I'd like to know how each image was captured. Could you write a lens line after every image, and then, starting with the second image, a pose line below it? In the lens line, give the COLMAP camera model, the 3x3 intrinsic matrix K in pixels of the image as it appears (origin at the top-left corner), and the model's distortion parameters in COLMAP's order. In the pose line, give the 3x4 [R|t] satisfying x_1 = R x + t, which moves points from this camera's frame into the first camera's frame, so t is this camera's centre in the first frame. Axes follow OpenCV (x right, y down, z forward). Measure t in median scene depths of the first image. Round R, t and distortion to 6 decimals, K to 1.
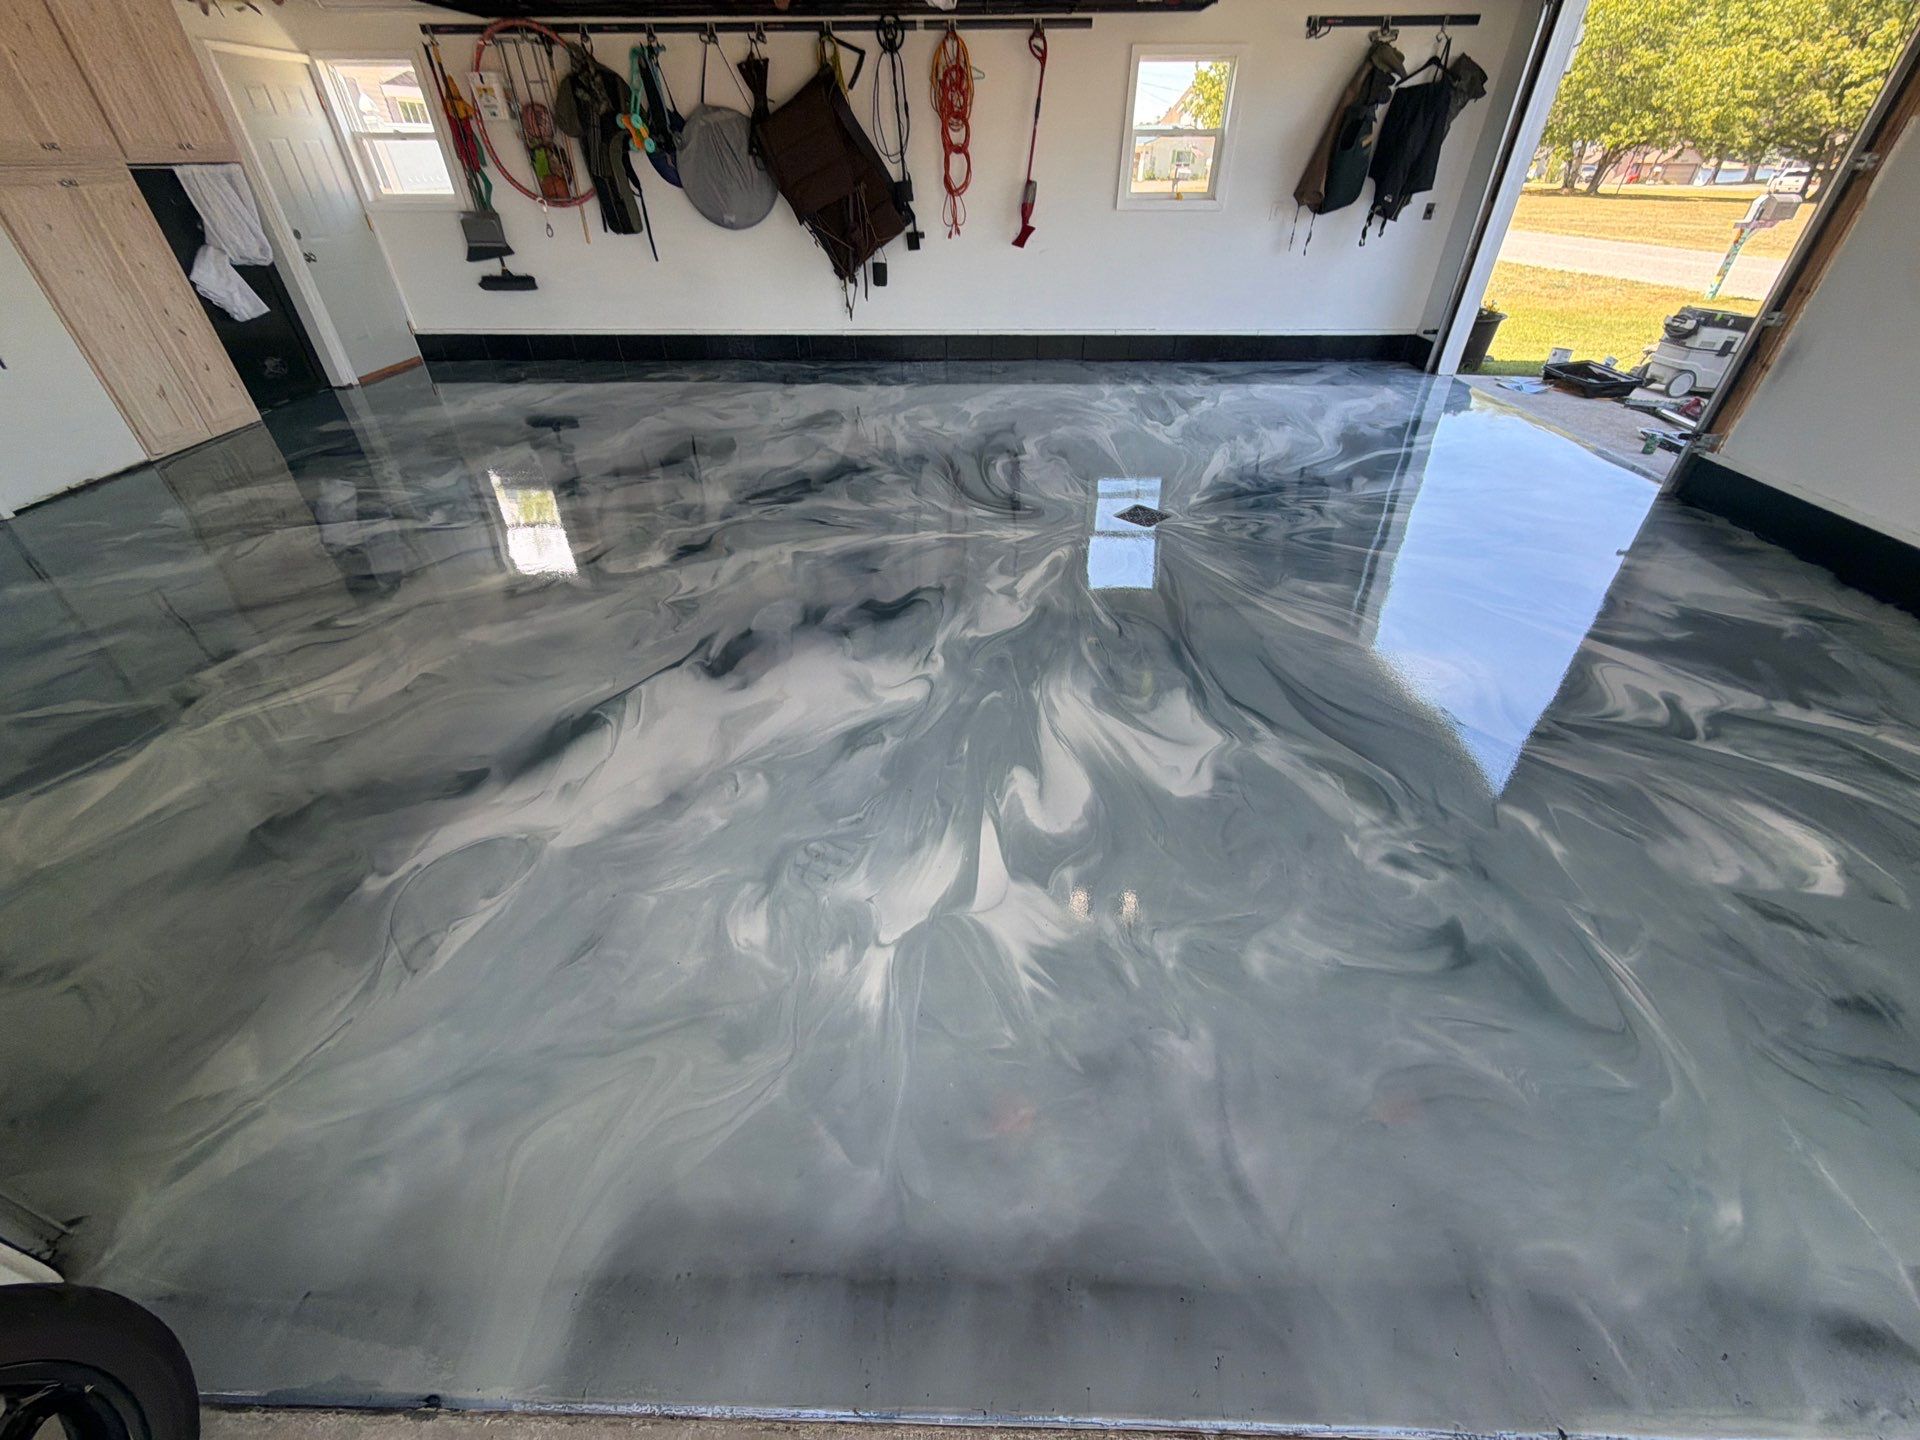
lens RADIAL K [[763.2, 0, 960.9], [0, 763.2, 721.5], [0, 0, 1]] dist [0.001404, -0.000847]
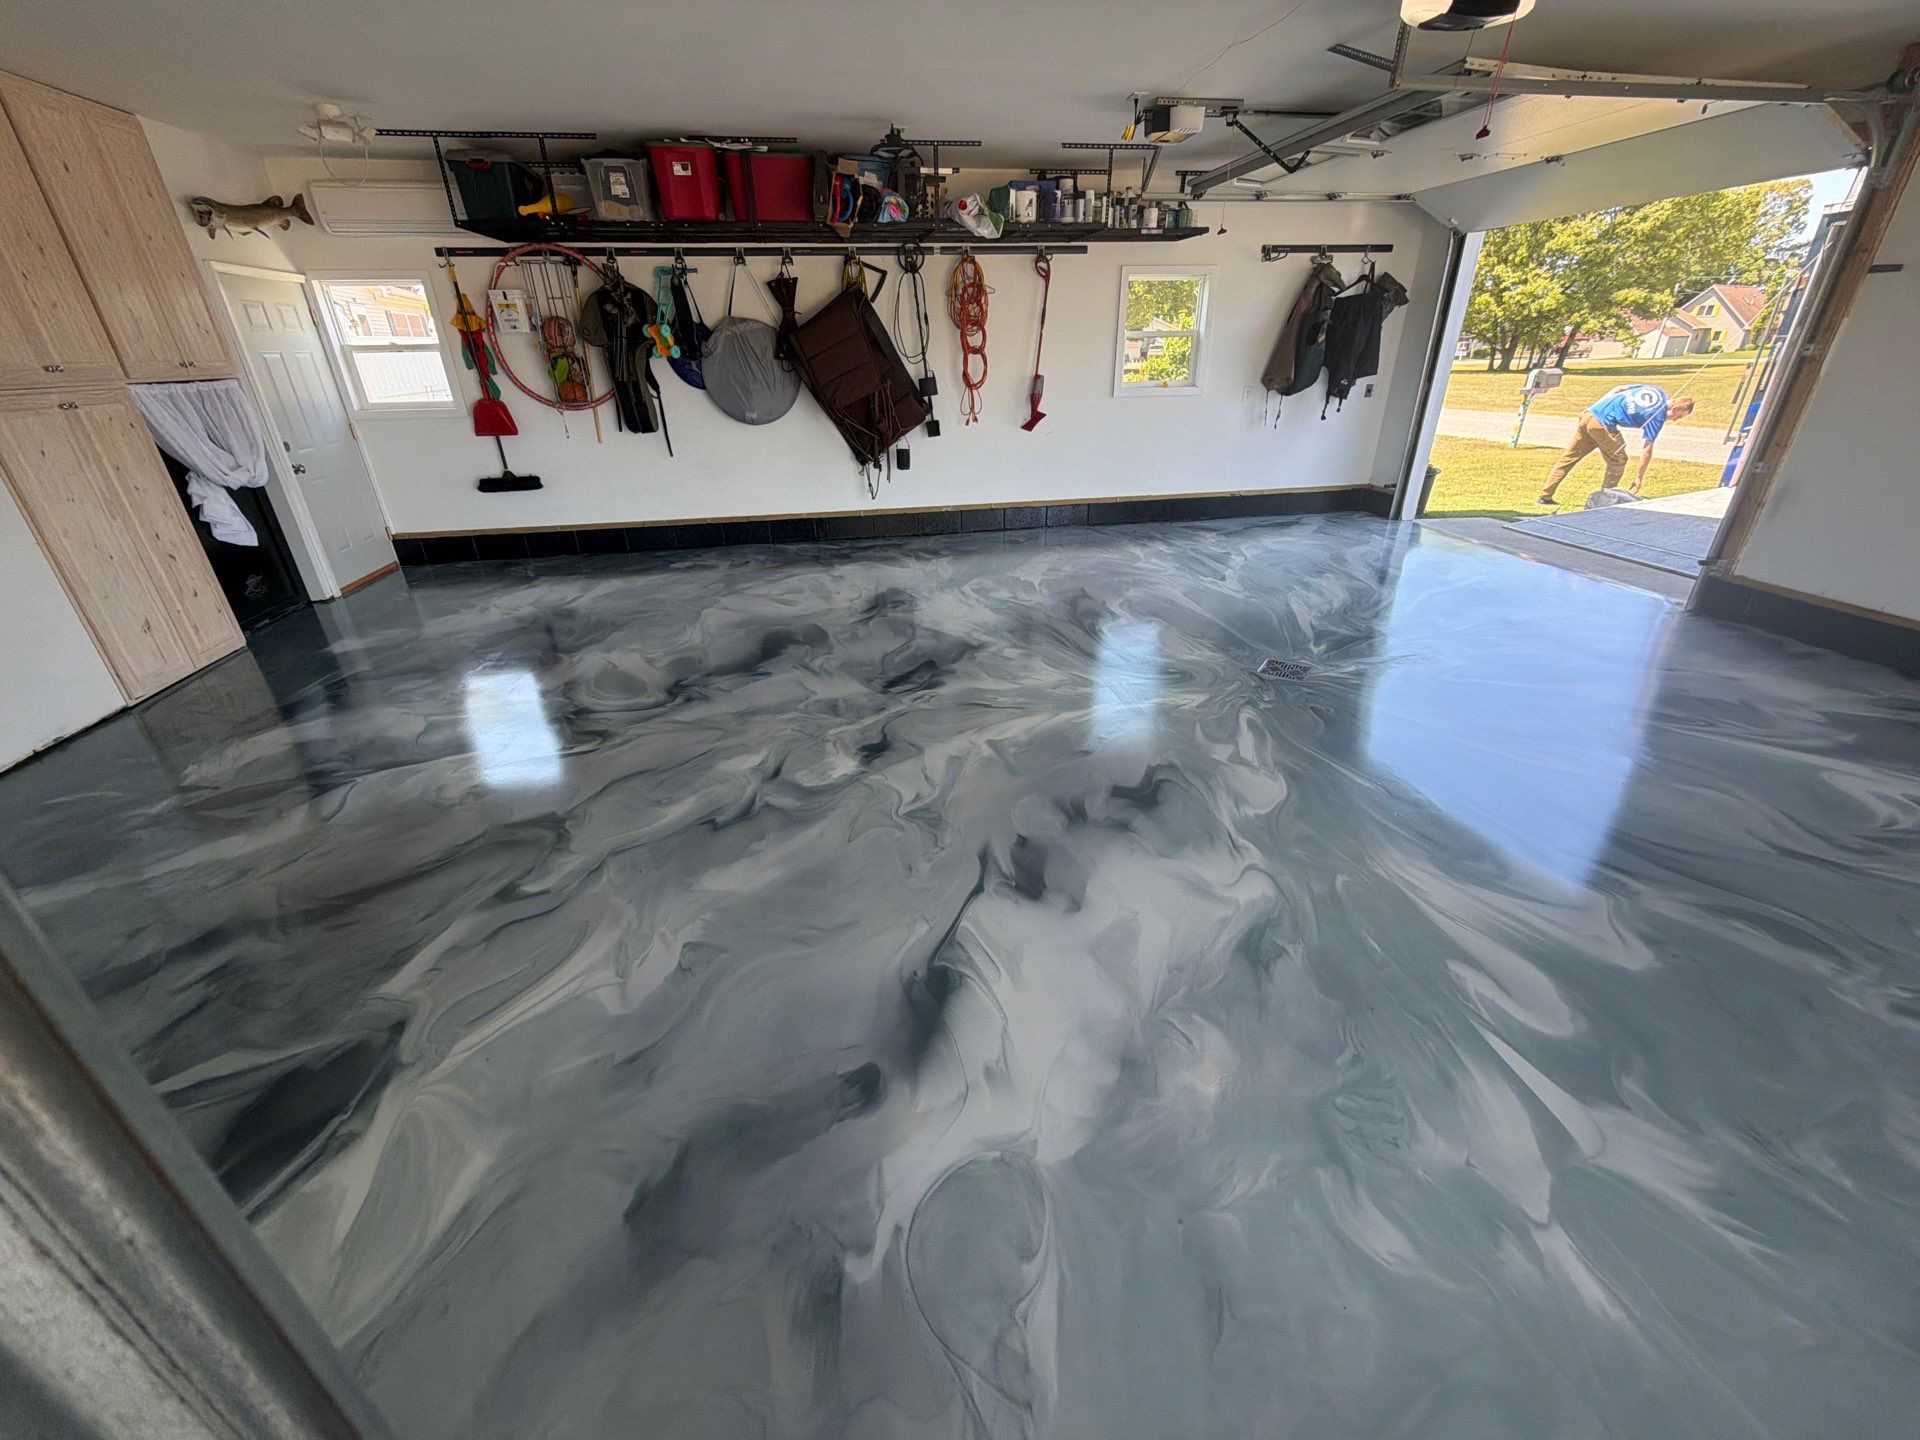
lens RADIAL K [[763.2, 0, 961.5], [0, 763.2, 719.0], [0, 0, 1]] dist [0.001404, -0.000847]
pose [[0.981313, -0.097718, 0.165756, -0.313831], [0.126804, 0.976347, -0.175120, -0.069294], [-0.144723, 0.192866, 0.970494, 0.071529]]
